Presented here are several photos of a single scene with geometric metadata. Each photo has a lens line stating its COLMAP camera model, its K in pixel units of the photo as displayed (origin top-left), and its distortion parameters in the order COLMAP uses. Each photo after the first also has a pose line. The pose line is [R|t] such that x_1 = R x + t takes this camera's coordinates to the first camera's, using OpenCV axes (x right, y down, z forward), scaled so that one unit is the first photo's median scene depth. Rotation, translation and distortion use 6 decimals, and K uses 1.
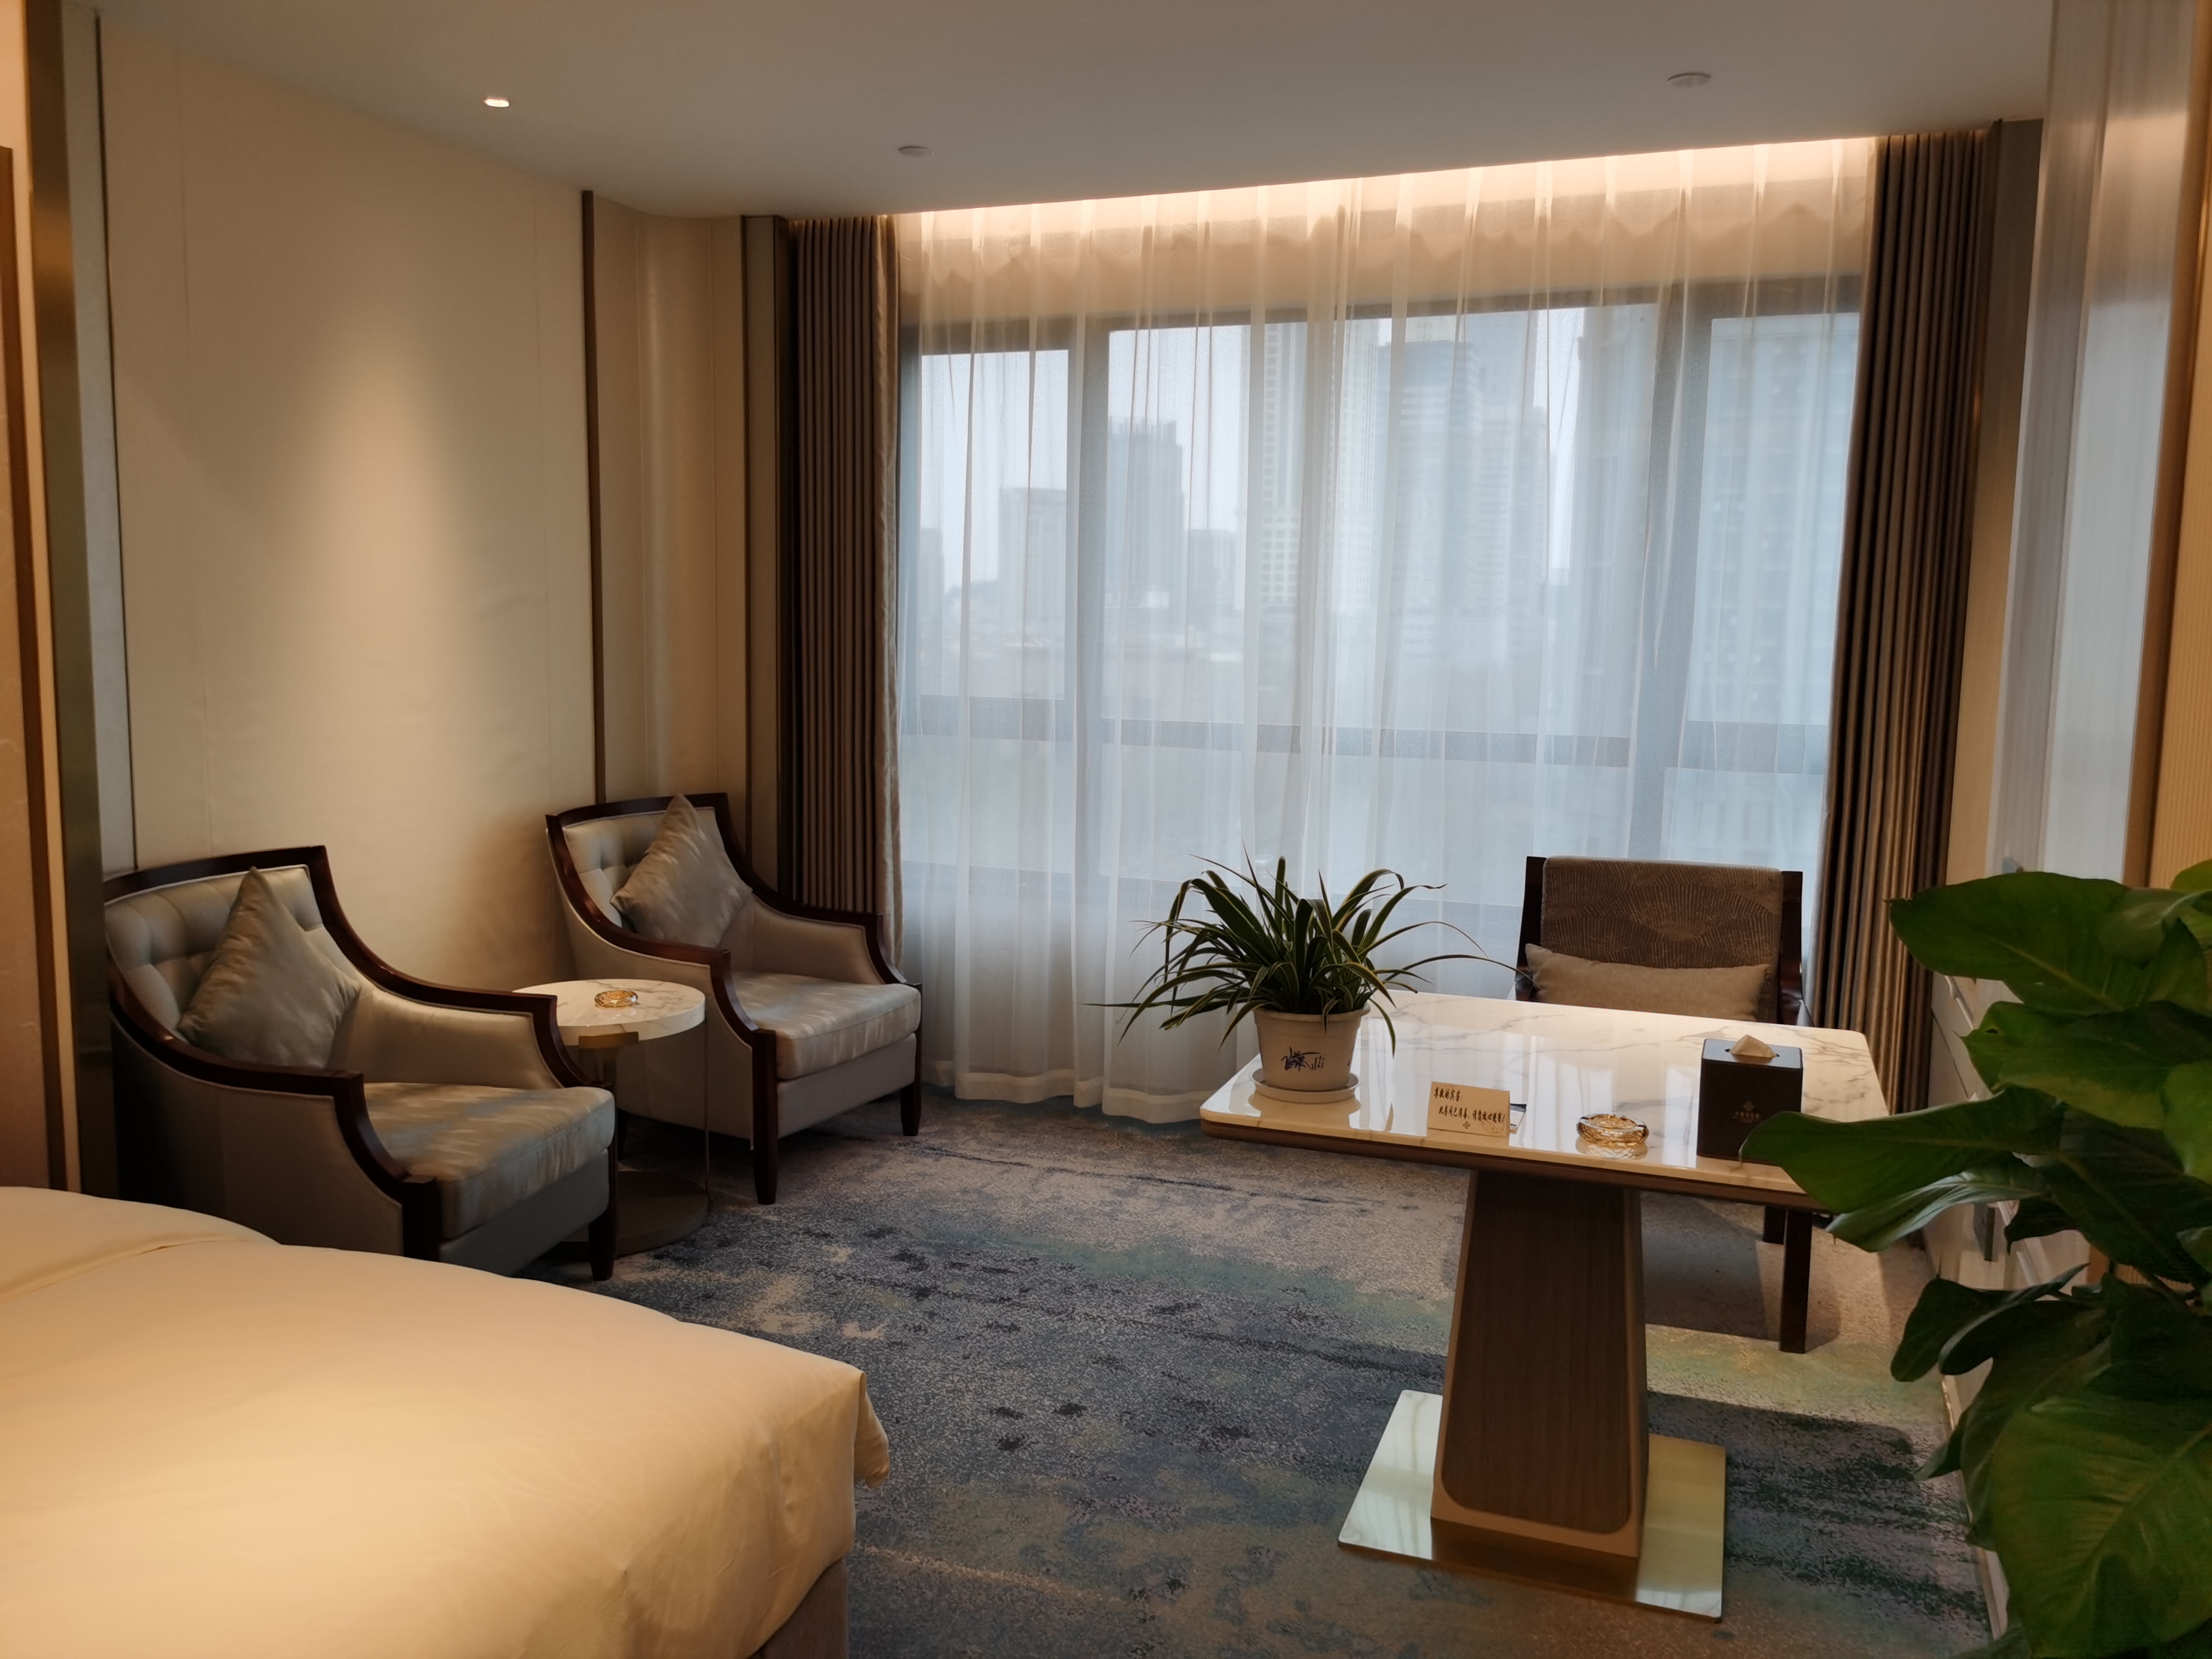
lens RADIAL K [[1730.0, 0, 1100.5], [0, 1730.0, 830.6], [0, 0, 1]] dist [0.008095, 0.004419]
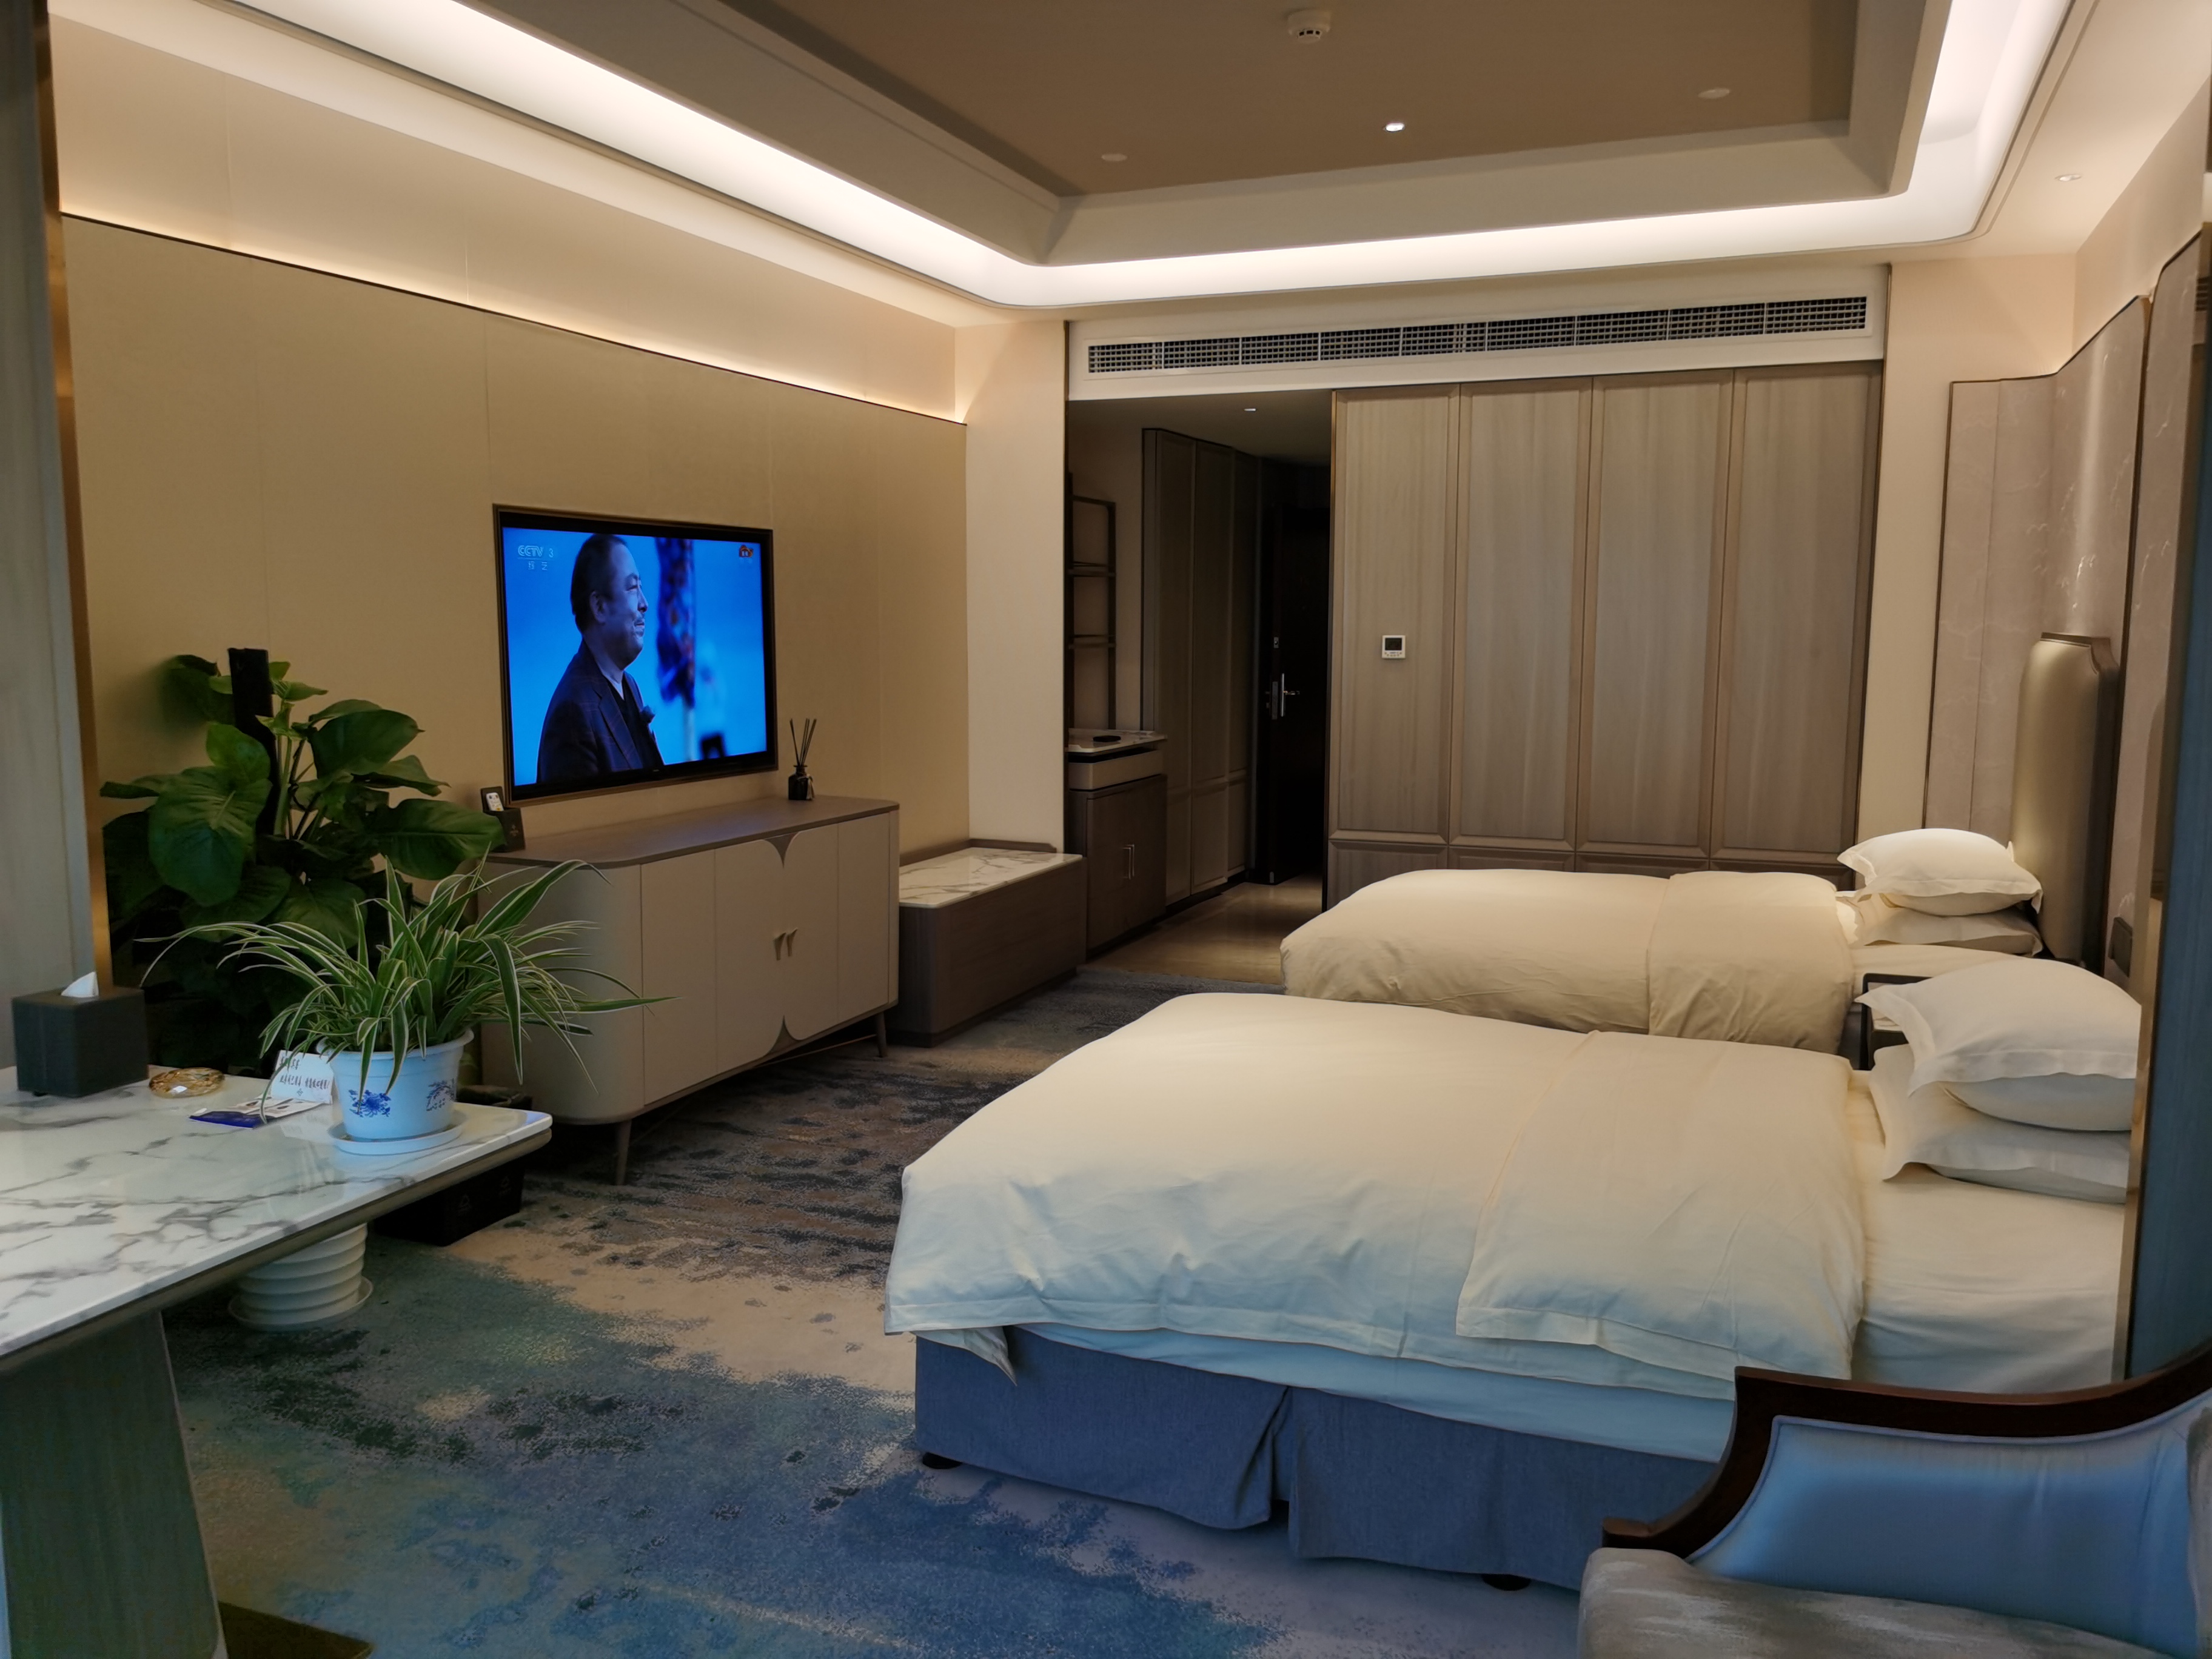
lens RADIAL K [[1730.0, 0, 1112.6], [0, 1730.0, 830.7], [0, 0, 1]] dist [0.008095, 0.004419]
pose [[-0.999868, -0.015983, 0.003079, -0.169472], [-0.014796, 0.971315, 0.237336, -0.149181], [-0.006784, 0.237259, -0.971423, 1.260938]]
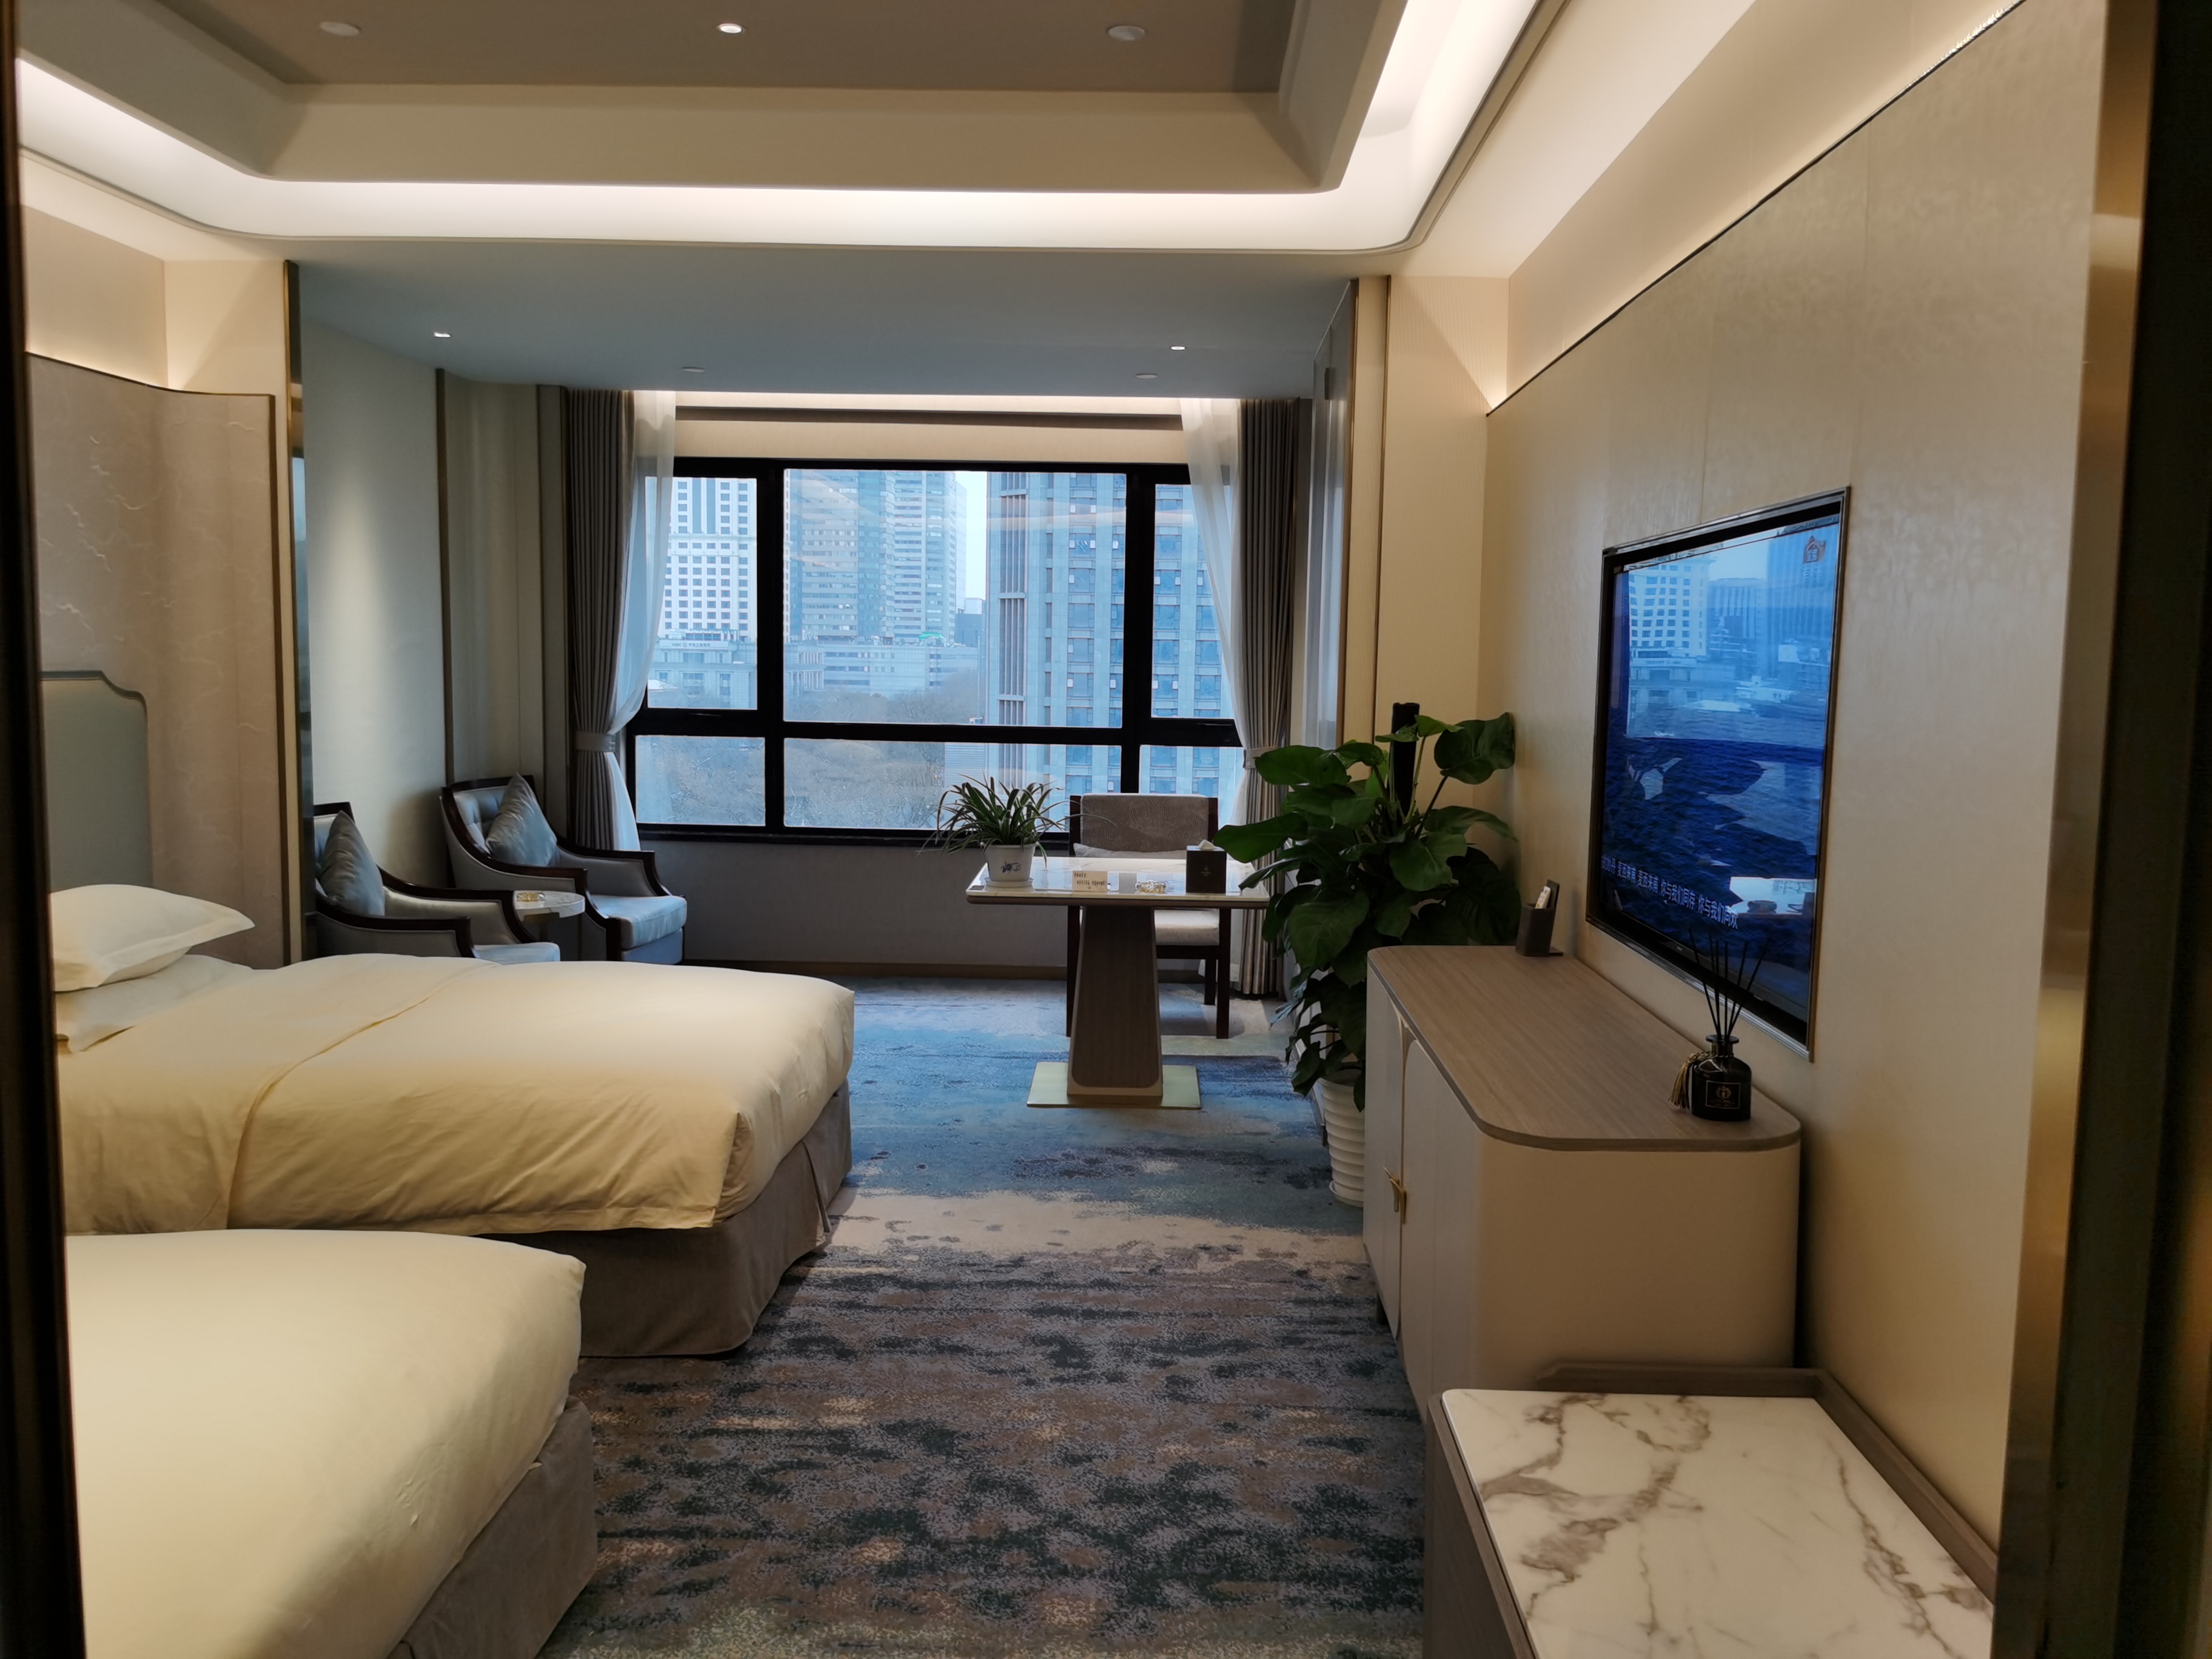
lens RADIAL K [[1730.0, 0, 1116.6], [0, 1730.0, 827.2], [0, 0, 1]] dist [0.008095, 0.004419]
pose [[0.943645, -0.029530, 0.329639, -0.315037], [0.035247, 0.999314, -0.011378, 0.075165], [-0.329077, 0.022356, 0.944038, -0.726665]]
